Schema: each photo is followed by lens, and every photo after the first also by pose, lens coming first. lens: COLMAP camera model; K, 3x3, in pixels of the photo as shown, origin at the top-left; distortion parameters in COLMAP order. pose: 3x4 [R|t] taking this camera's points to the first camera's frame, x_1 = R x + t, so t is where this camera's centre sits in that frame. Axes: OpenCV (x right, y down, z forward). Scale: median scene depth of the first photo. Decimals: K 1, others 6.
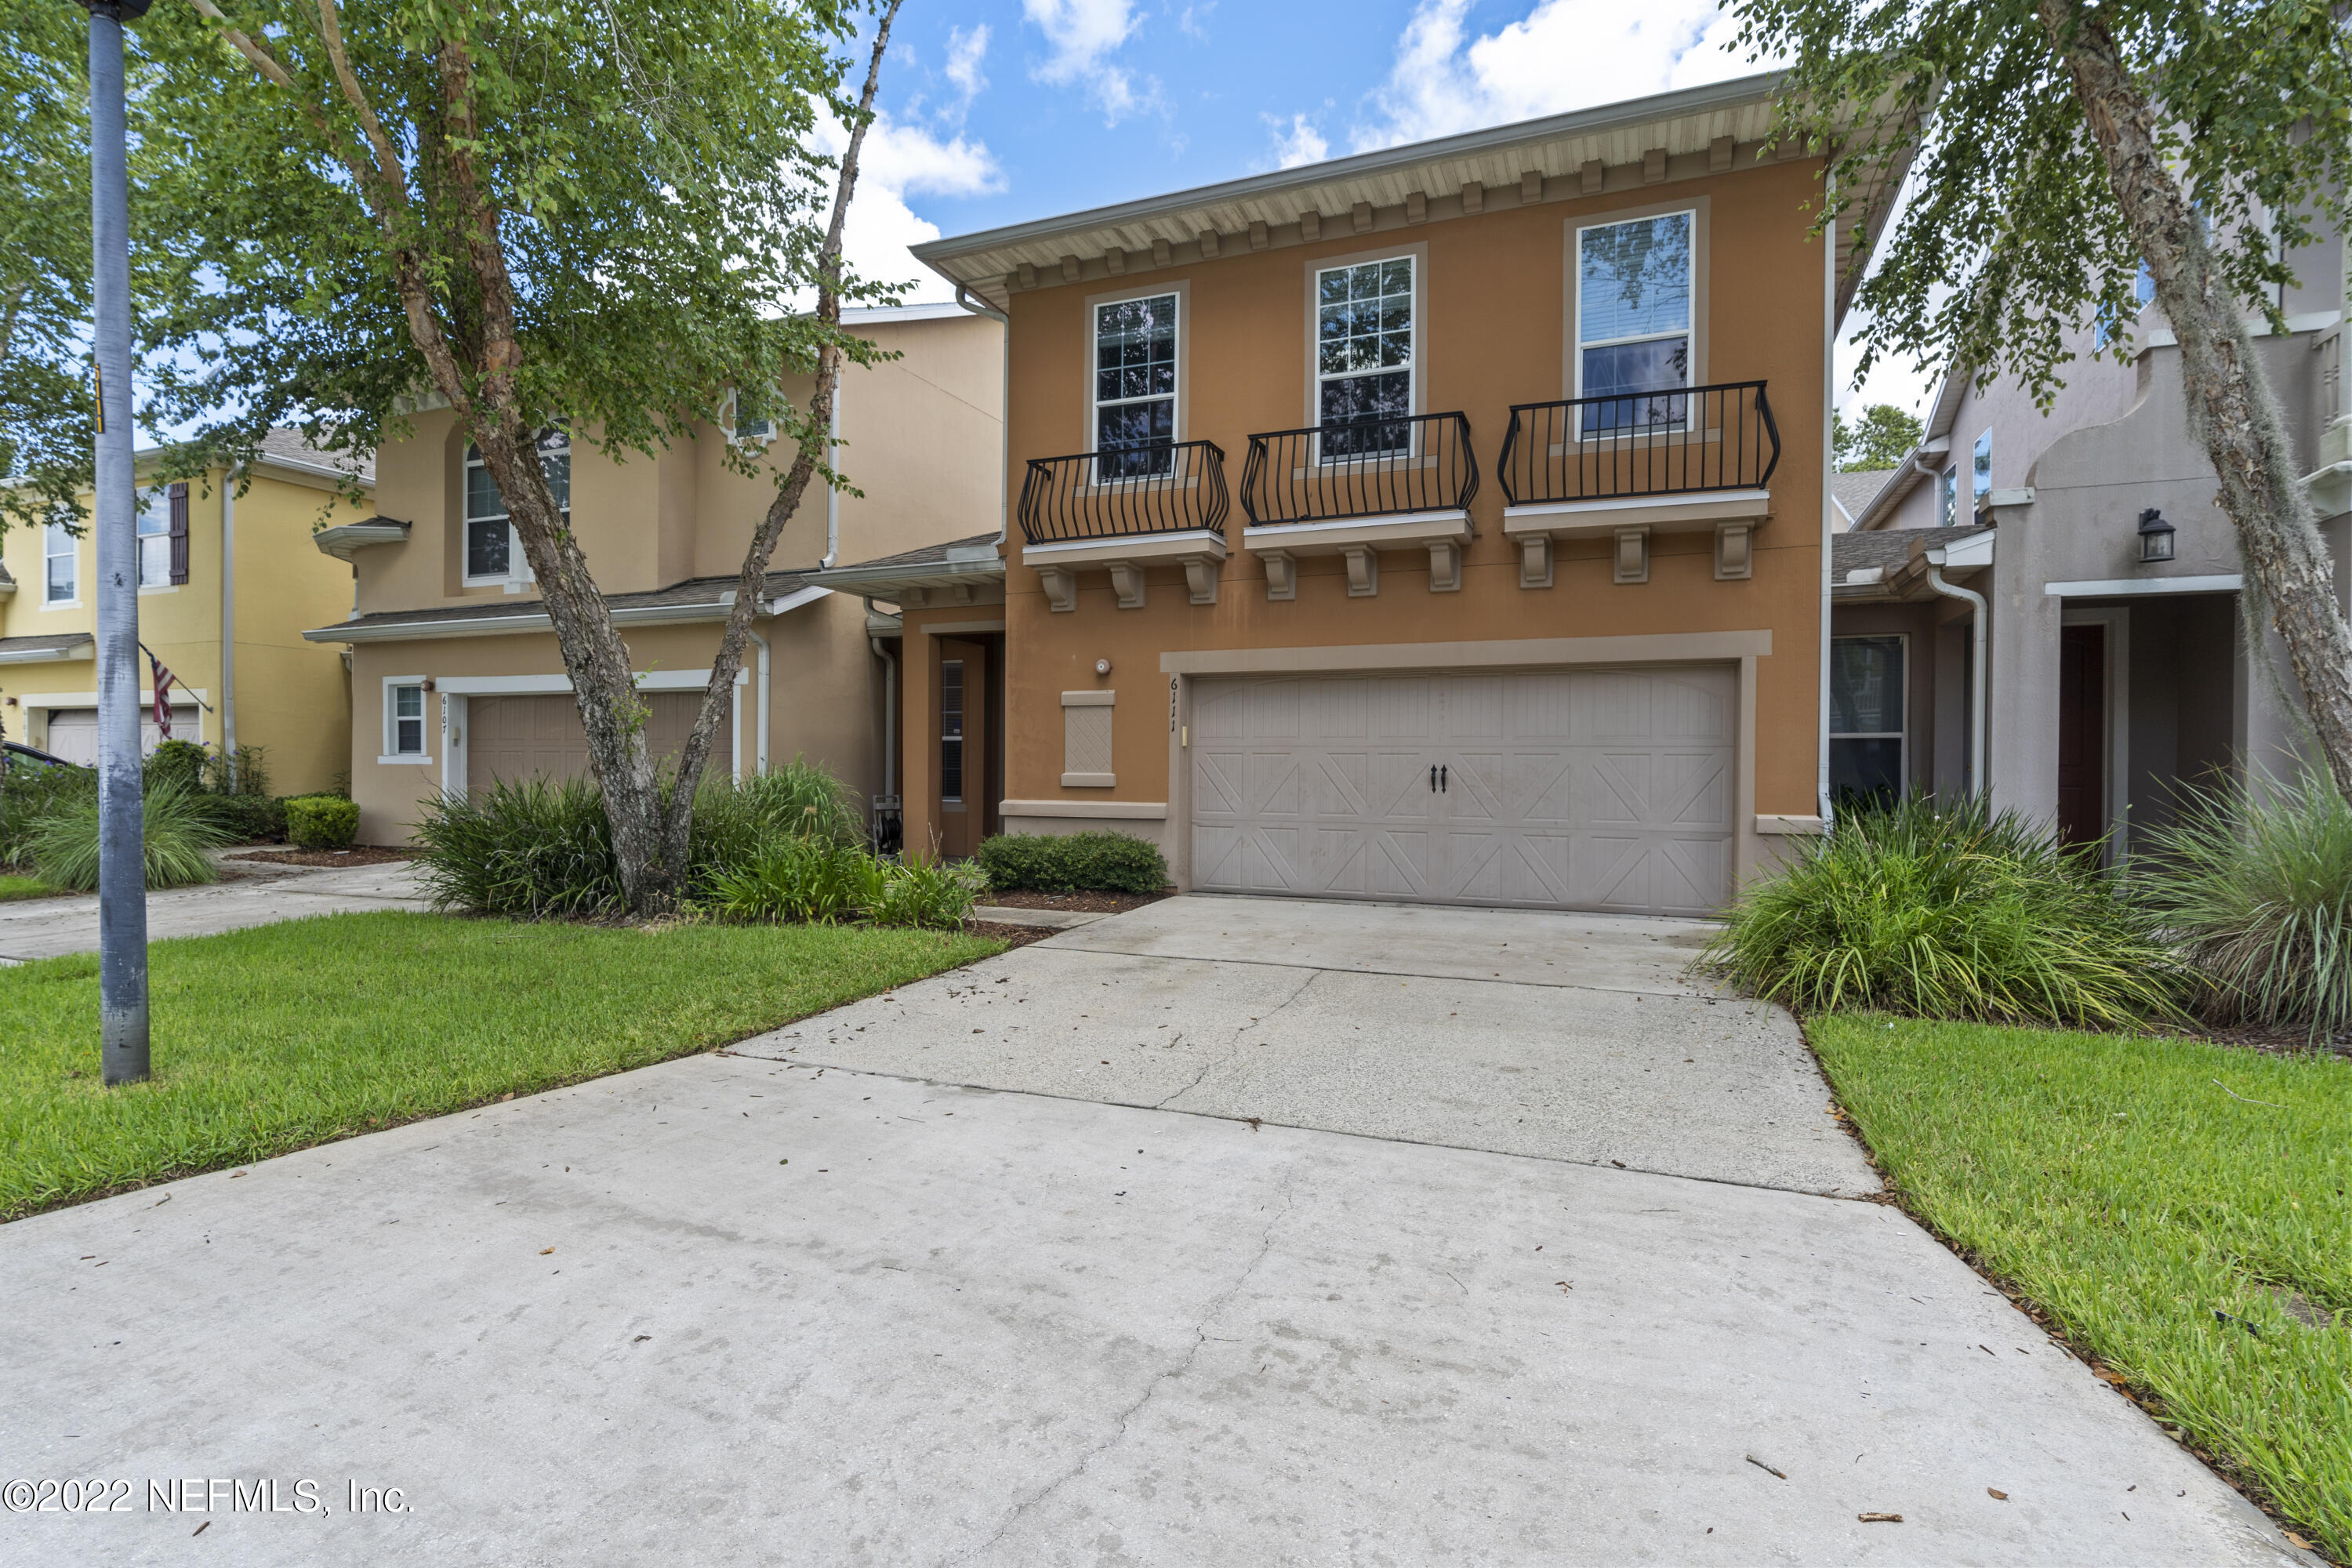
lens RADIAL K [[1099.7, 0, 1173.7], [0, 1099.7, 784.3], [0, 0, 1]] dist [-0.004666, -0.000211]
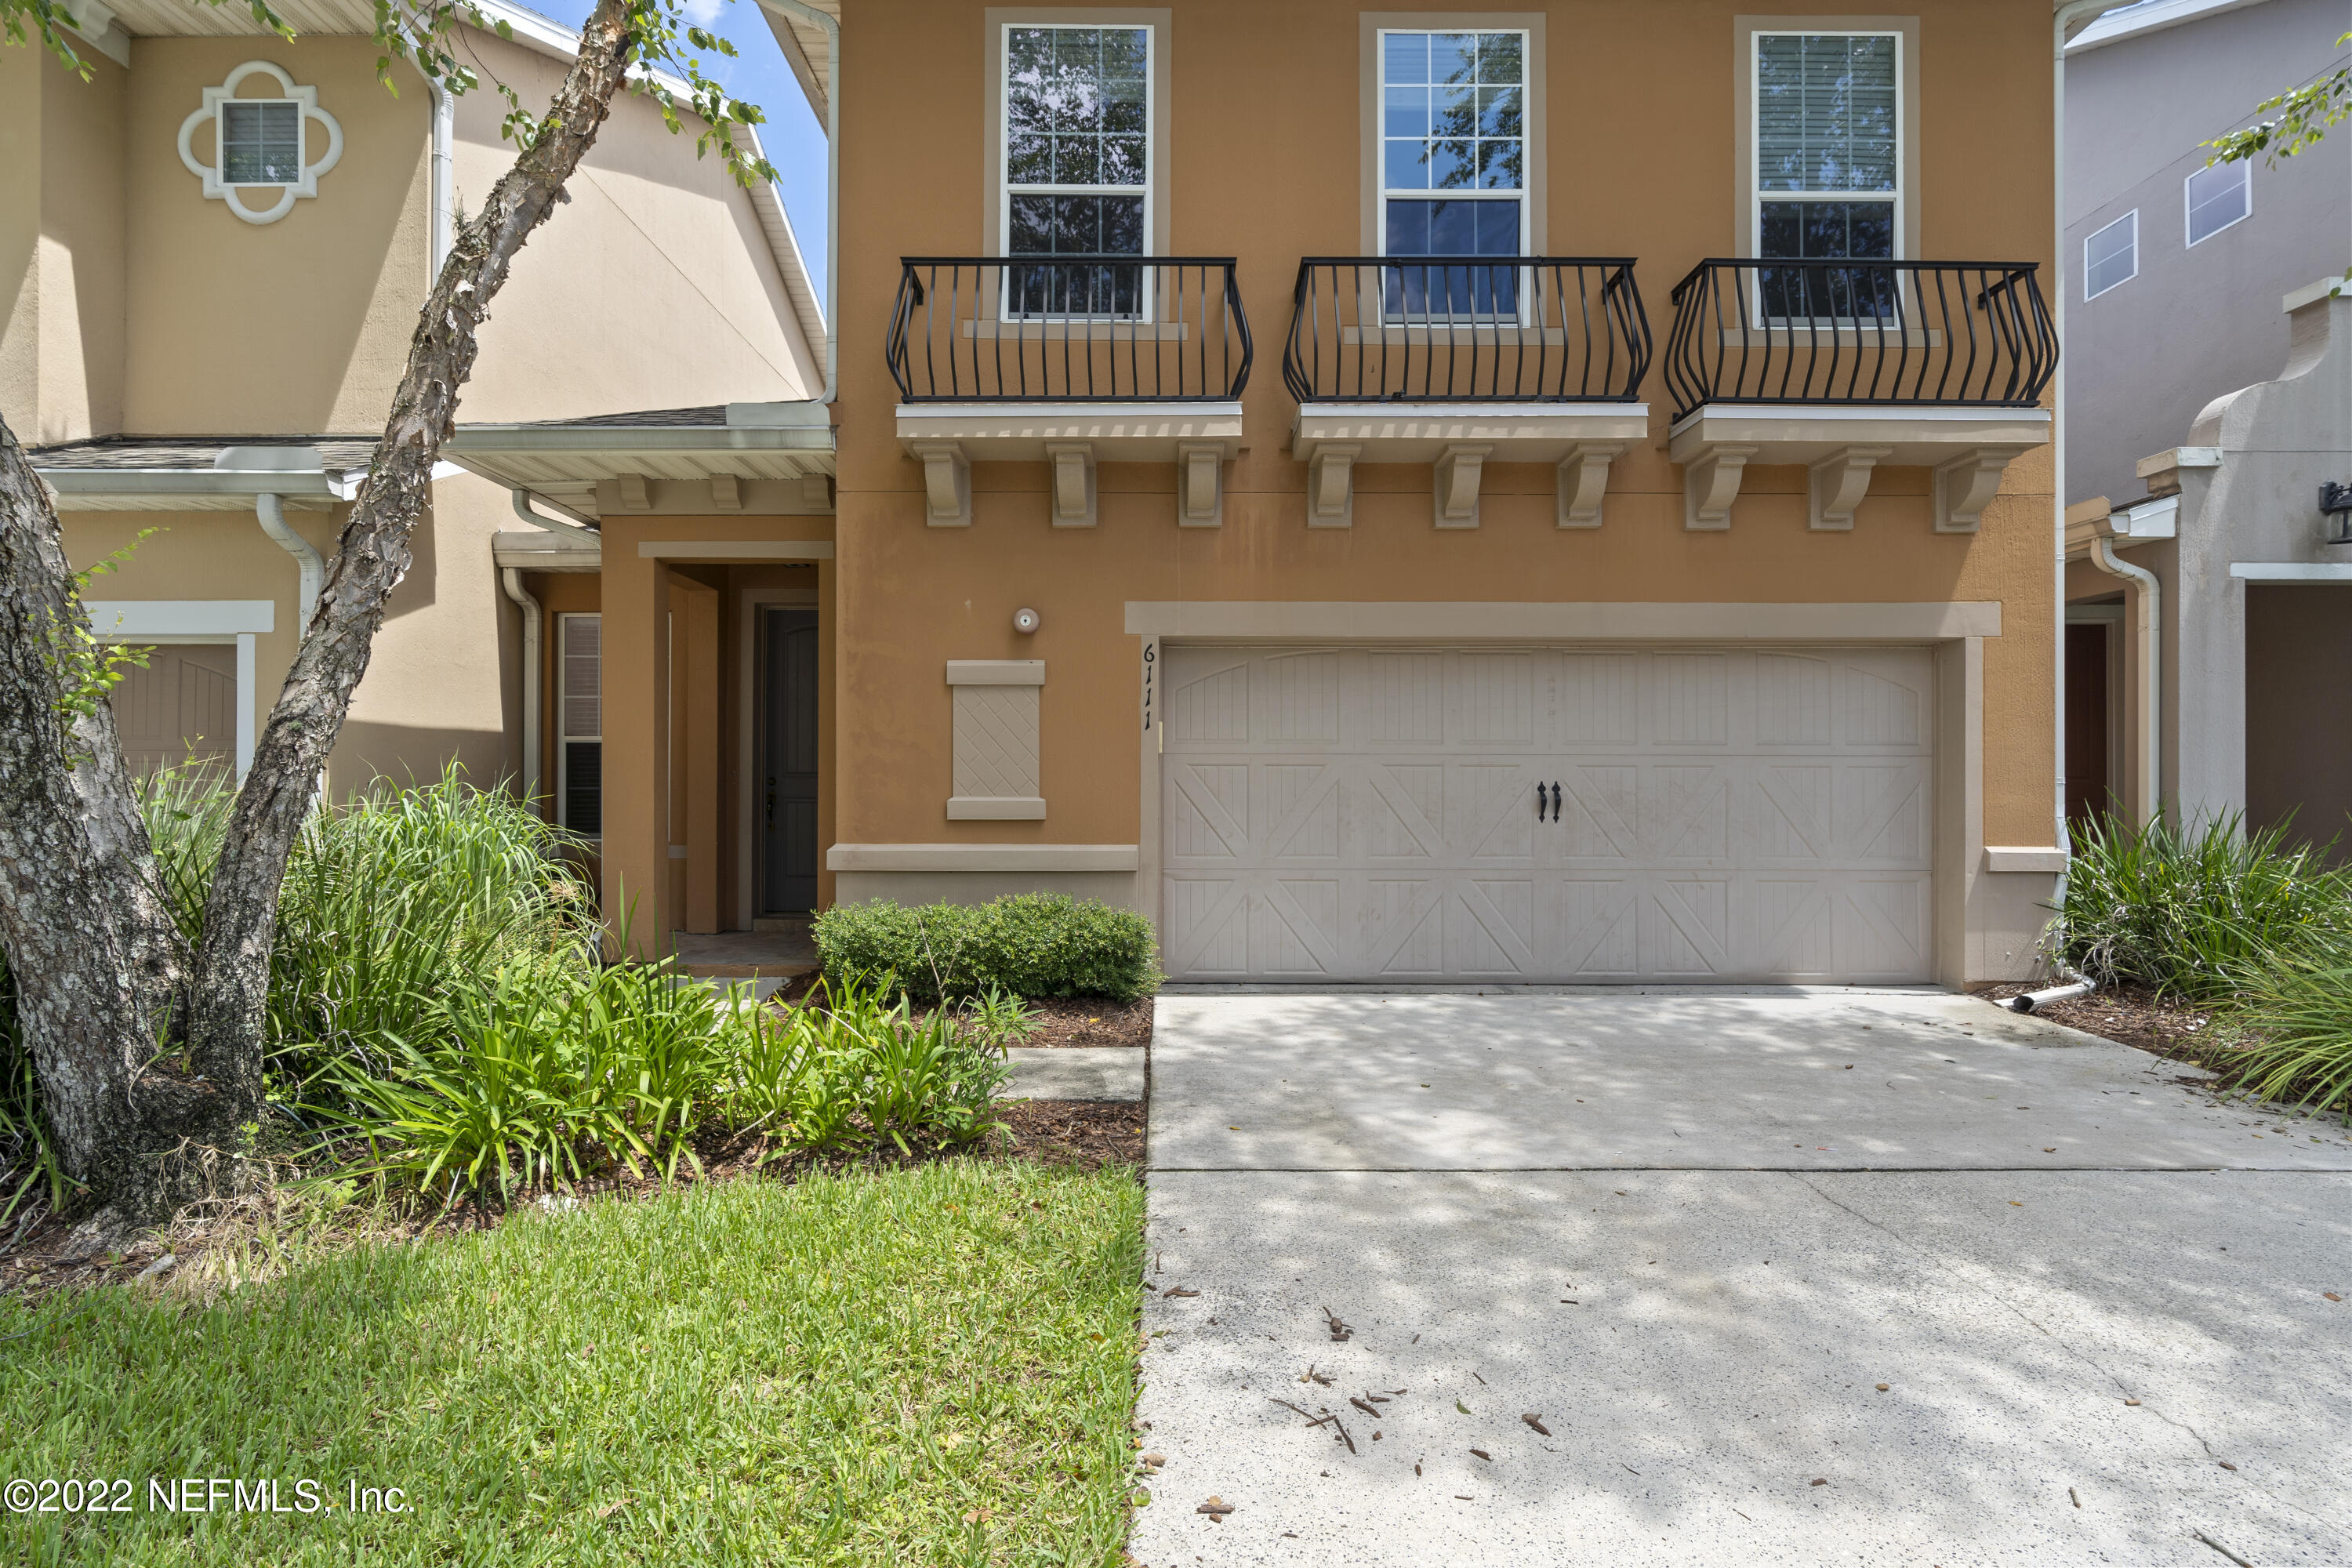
lens RADIAL K [[1158.2, 0, 1178.6], [0, 1158.2, 784.5], [0, 0, 1]] dist [-0.001729, -0.000545]
pose [[0.927310, -0.006792, 0.374232, -0.234020], [0.010713, 0.999907, -0.008400, -0.011749], [-0.374141, 0.011799, 0.927297, 0.395842]]
